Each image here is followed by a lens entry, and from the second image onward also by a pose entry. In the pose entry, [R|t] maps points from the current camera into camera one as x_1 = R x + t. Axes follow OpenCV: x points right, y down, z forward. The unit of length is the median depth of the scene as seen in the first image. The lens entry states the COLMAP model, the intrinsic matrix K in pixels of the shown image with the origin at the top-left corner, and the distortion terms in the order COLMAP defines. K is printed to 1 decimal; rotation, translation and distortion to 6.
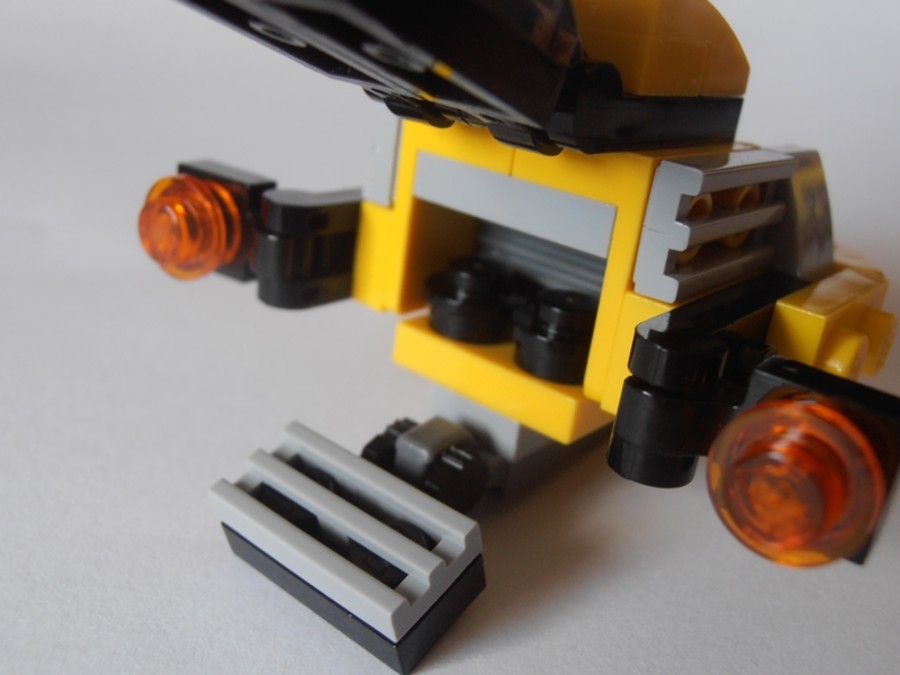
lens RADIAL K [[825.3, 0, 450.0], [0, 825.3, 337.5], [0, 0, 1]] dist [-0.063704, 0.017467]
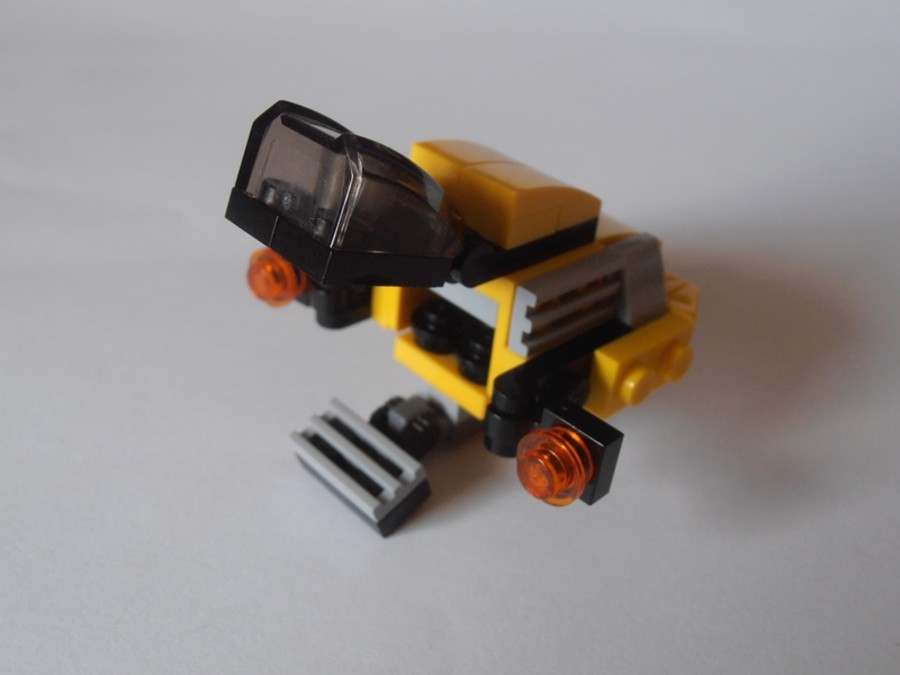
lens RADIAL K [[825.3, 0, 450.0], [0, 825.3, 337.5], [0, 0, 1]] dist [-0.063704, 0.017467]
pose [[0.992650, 0.034157, -0.116103, 0.284293], [-0.012735, 0.983499, 0.180462, -0.379628], [0.120351, -0.177657, 0.976705, -0.750692]]
